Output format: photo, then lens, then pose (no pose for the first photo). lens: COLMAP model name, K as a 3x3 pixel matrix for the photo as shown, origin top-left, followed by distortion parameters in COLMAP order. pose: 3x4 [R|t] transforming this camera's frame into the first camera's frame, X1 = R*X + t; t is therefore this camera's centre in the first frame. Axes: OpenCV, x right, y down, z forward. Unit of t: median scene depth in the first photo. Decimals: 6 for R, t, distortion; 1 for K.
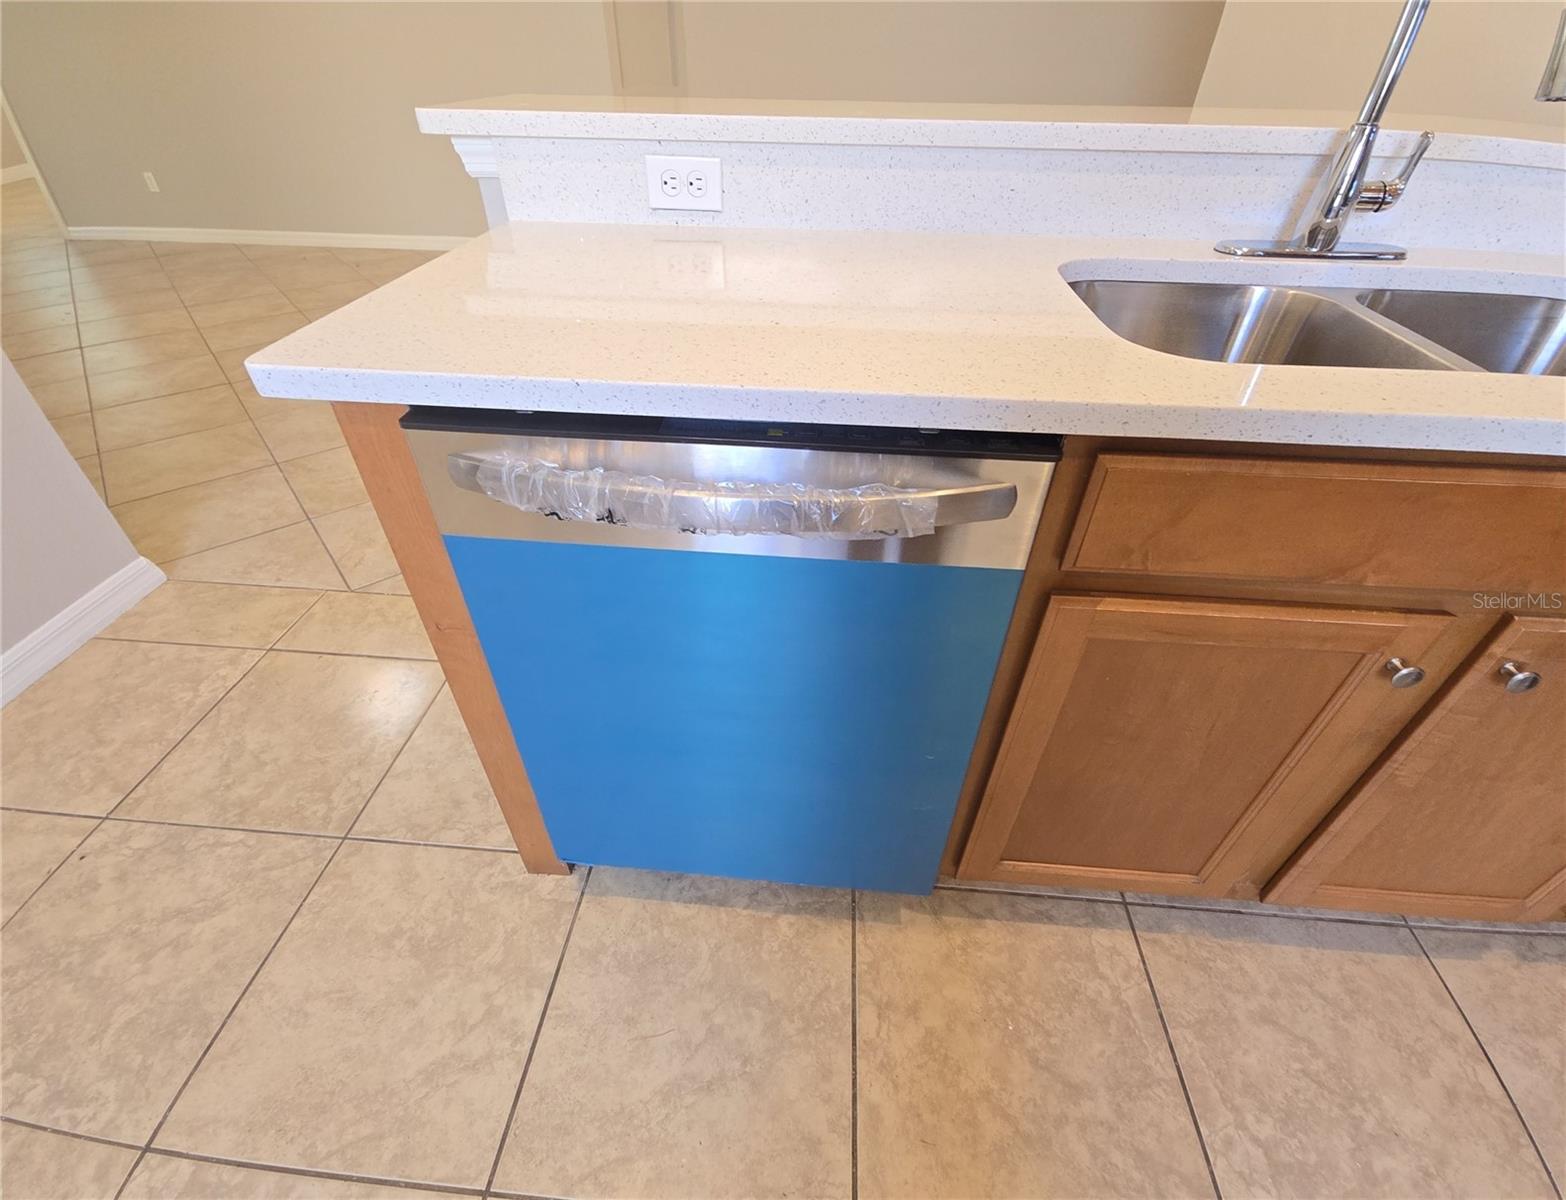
lens RADIAL K [[679.1, 0, 777.1], [0, 679.1, 602.1], [0, 0, 1]] dist [0.017387, -0.016036]
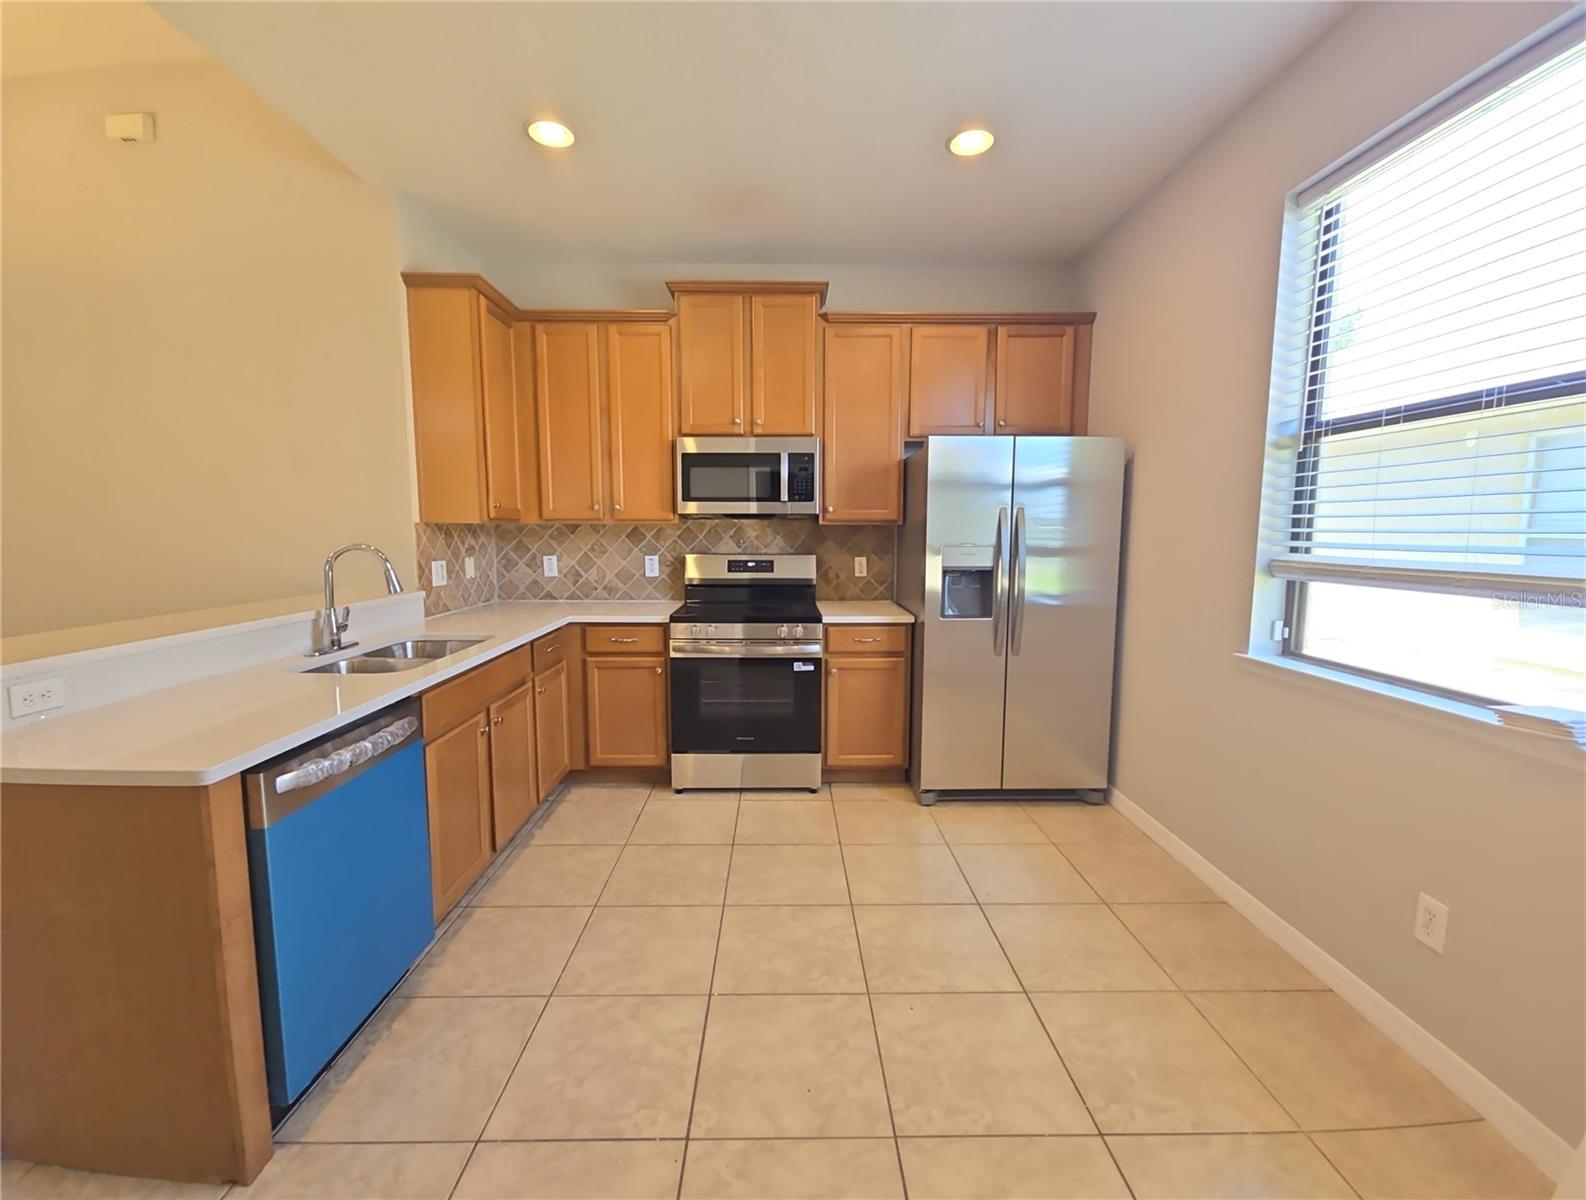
lens RADIAL K [[667.9, 0, 788.7], [0, 667.9, 602.8], [0, 0, 1]] dist [0.001192, -0.000688]
pose [[-0.096335, -0.119897, 0.988101, -1.574271], [0.623102, 0.766870, 0.153802, 0.029539], [-0.776185, 0.630504, 0.000832, -0.379822]]
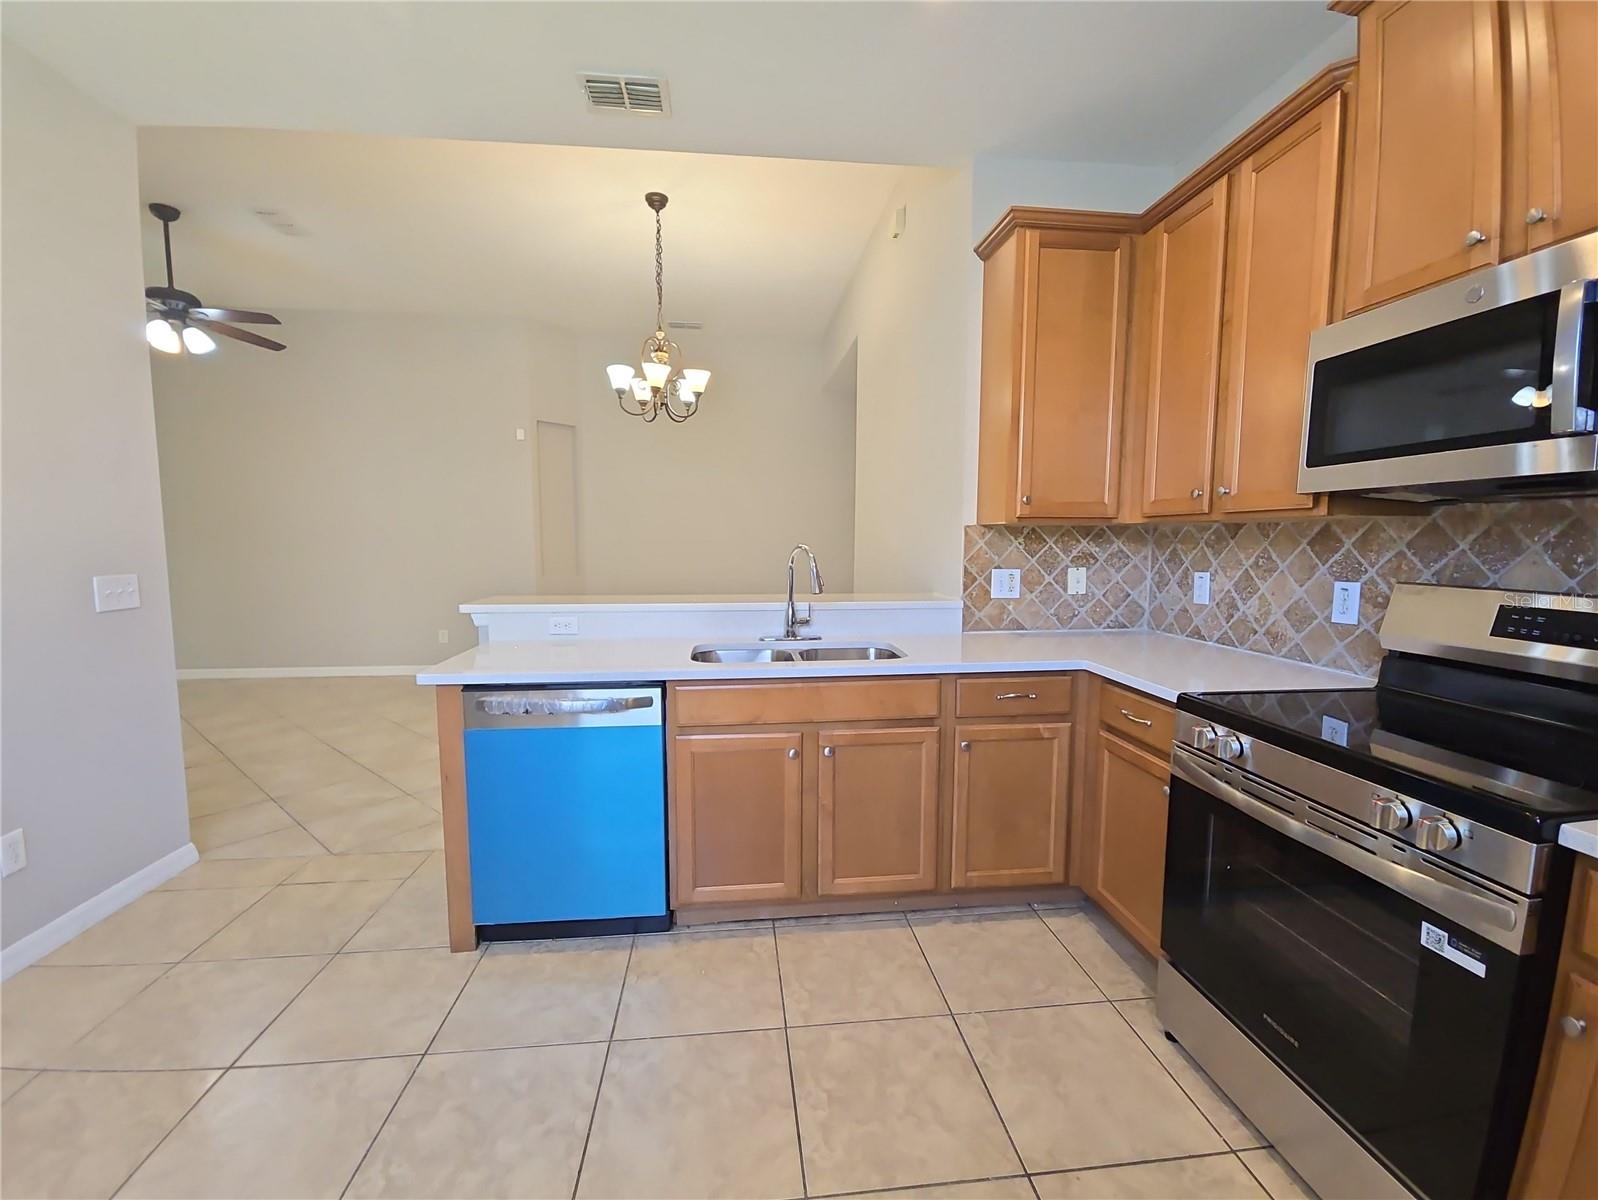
lens RADIAL K [[653.0, 0, 796.1], [0, 653.0, 602.3], [0, 0, 1]] dist [0.008535, -0.008701]
pose [[0.982371, -0.026342, 0.185079, 0.256648], [0.123890, 0.833136, -0.539014, 0.719862], [-0.139997, 0.552441, 0.821711, -1.150908]]
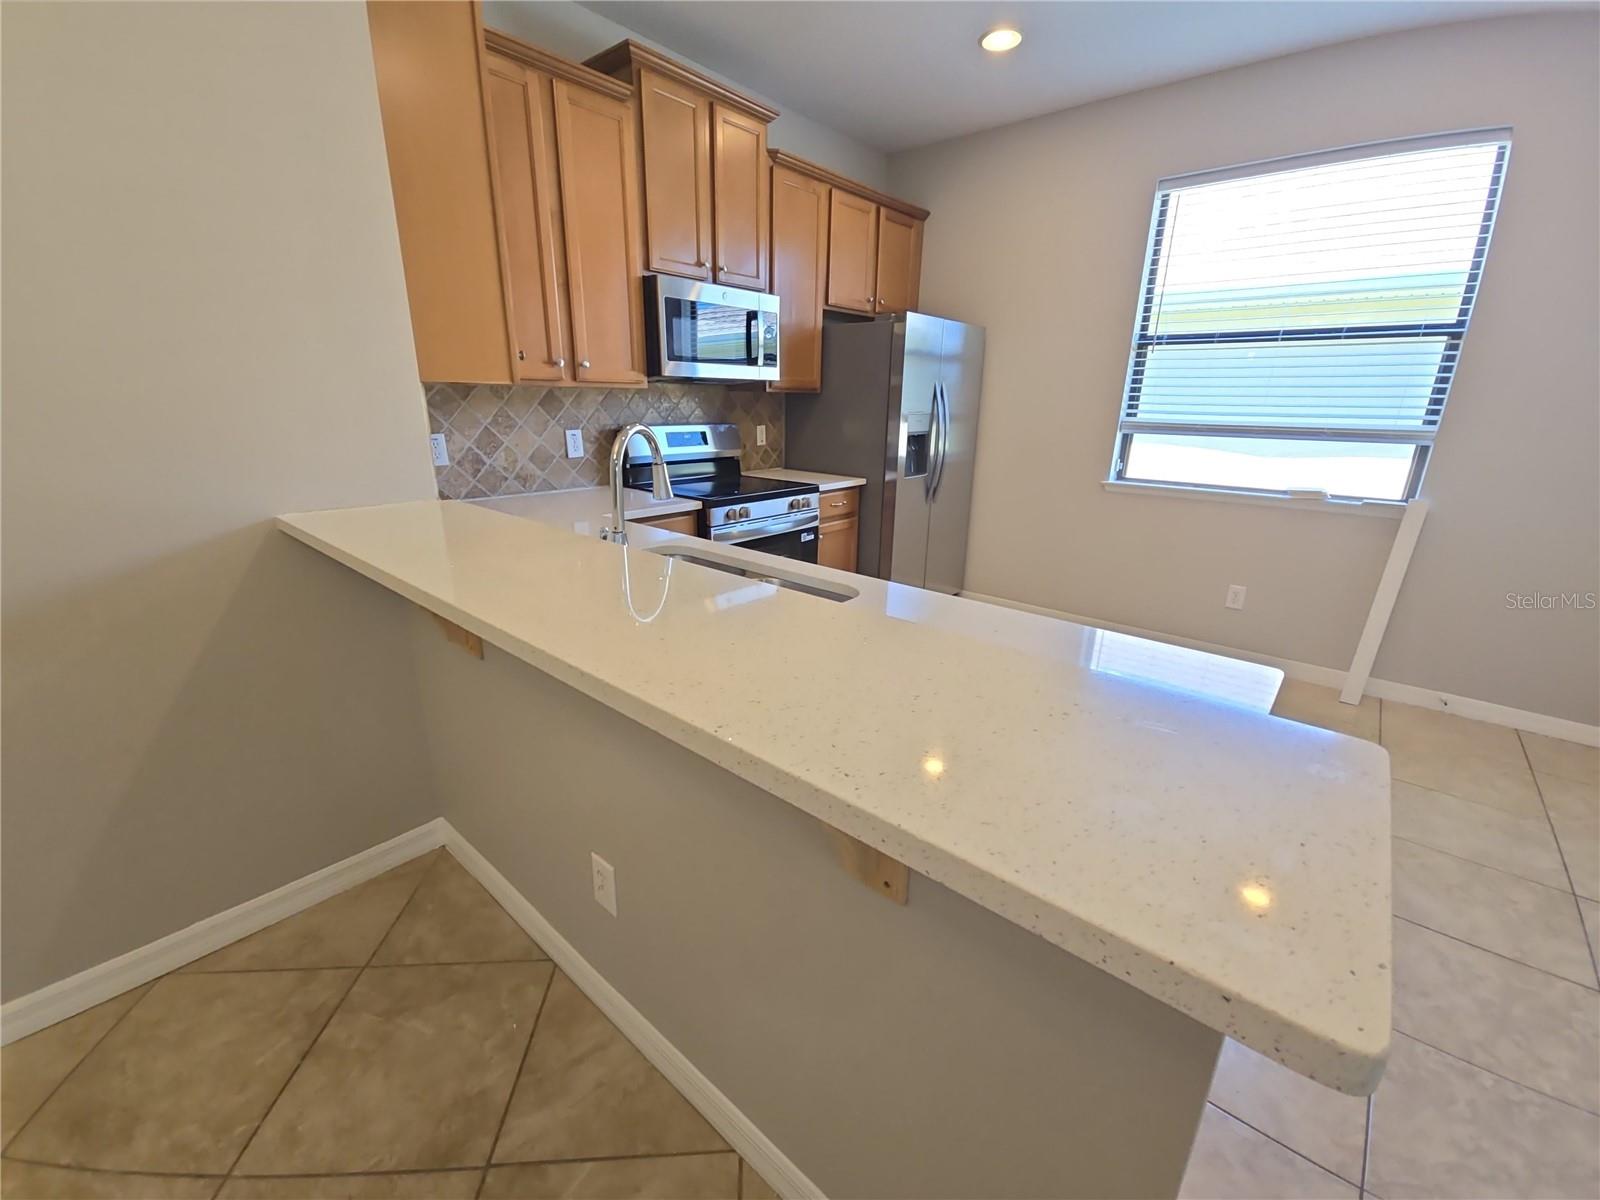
lens RADIAL K [[645.5, 0, 800.0], [0, 645.5, 600.0], [0, 0, 1]] dist [0.017611, -0.014539]
pose [[-0.808710, -0.199940, 0.553183, -0.346065], [0.350055, 0.592190, 0.725791, -1.249269], [-0.472704, 0.780599, -0.408920, 1.209037]]
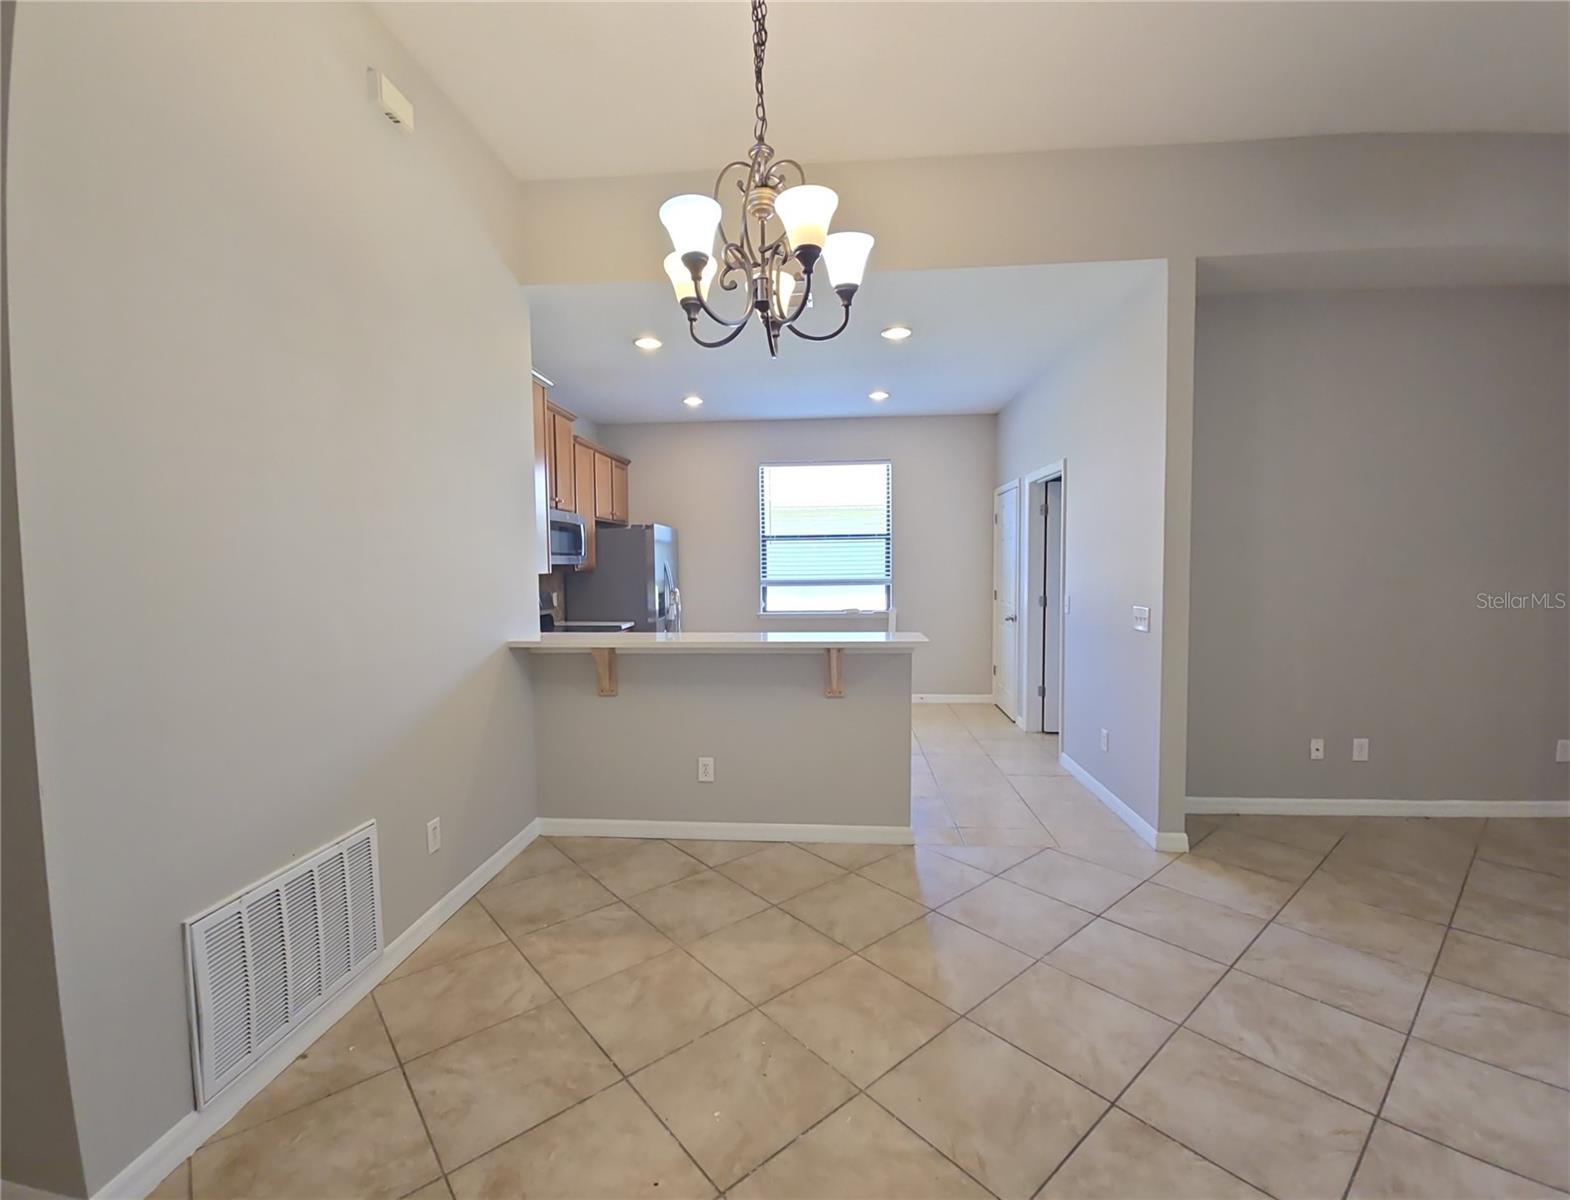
lens RADIAL K [[675.4, 0, 778.8], [0, 675.4, 603.7], [0, 0, 1]] dist [0.017842, -0.011810]
pose [[-0.999994, -0.001892, -0.002920, 0.192641], [-0.003367, 0.737800, 0.675011, -2.835648], [0.000877, 0.675017, -0.737802, 3.079655]]
